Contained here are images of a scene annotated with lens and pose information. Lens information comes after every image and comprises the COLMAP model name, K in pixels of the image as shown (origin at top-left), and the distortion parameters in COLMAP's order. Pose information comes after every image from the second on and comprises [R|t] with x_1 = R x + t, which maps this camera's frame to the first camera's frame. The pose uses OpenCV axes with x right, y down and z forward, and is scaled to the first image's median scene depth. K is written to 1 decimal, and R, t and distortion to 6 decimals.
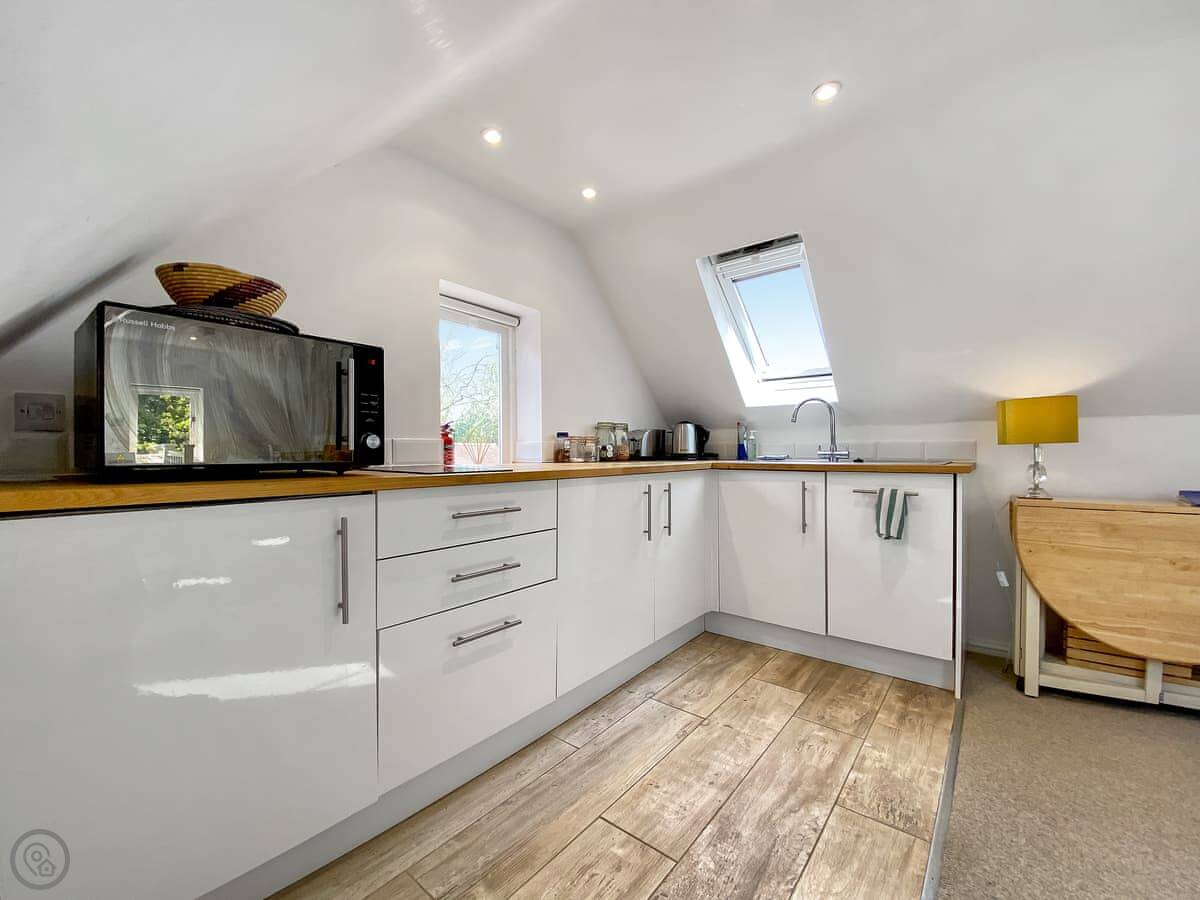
lens RADIAL K [[489.2, 0, 600.0], [0, 489.2, 450.0], [0, 0, 1]] dist [0.001124, -0.000005]
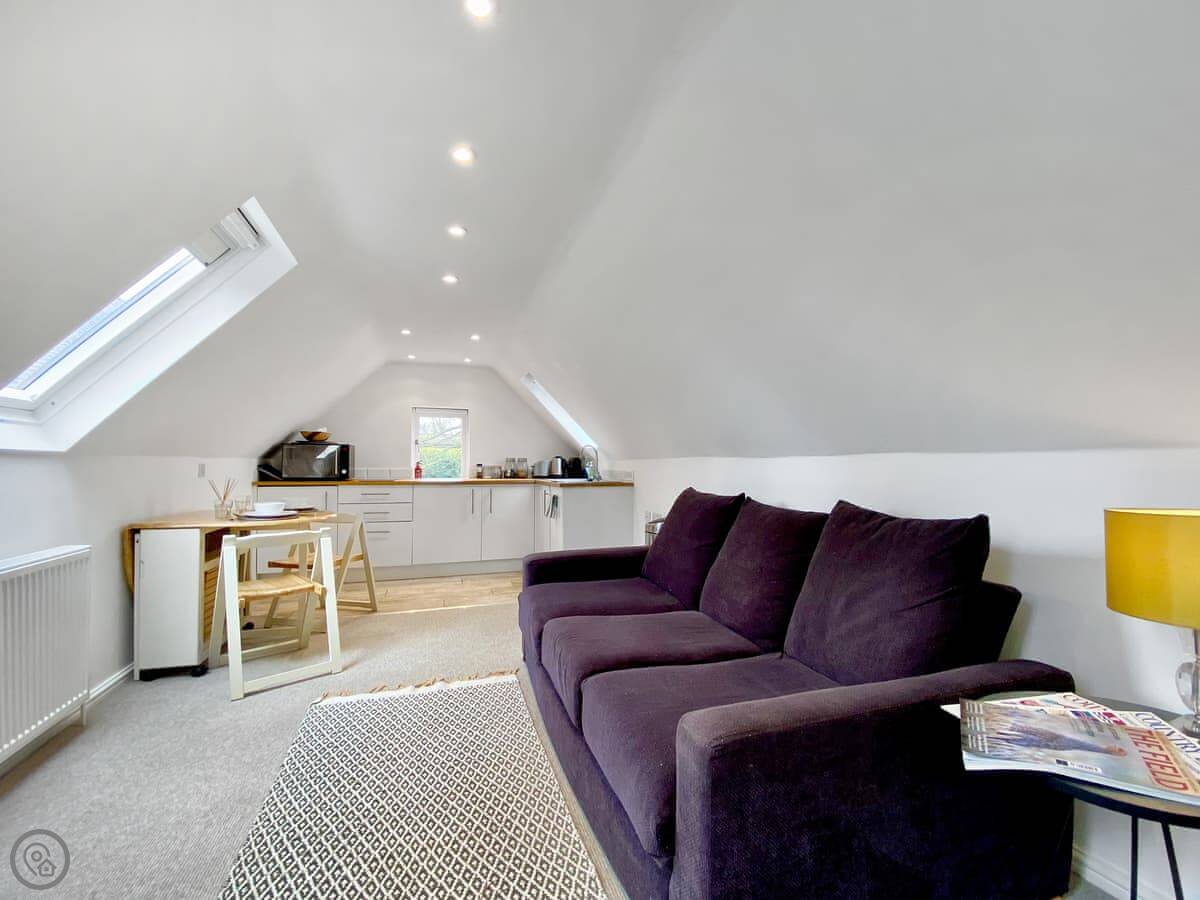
lens RADIAL K [[489.2, 0, 600.0], [0, 489.2, 450.0], [0, 0, 1]] dist [0.001124, -0.000005]
pose [[0.856938, -0.010739, -0.515308, 1.802262], [-0.003424, 0.999642, -0.026527, -0.052896], [0.515409, 0.024496, 0.856594, -0.659760]]
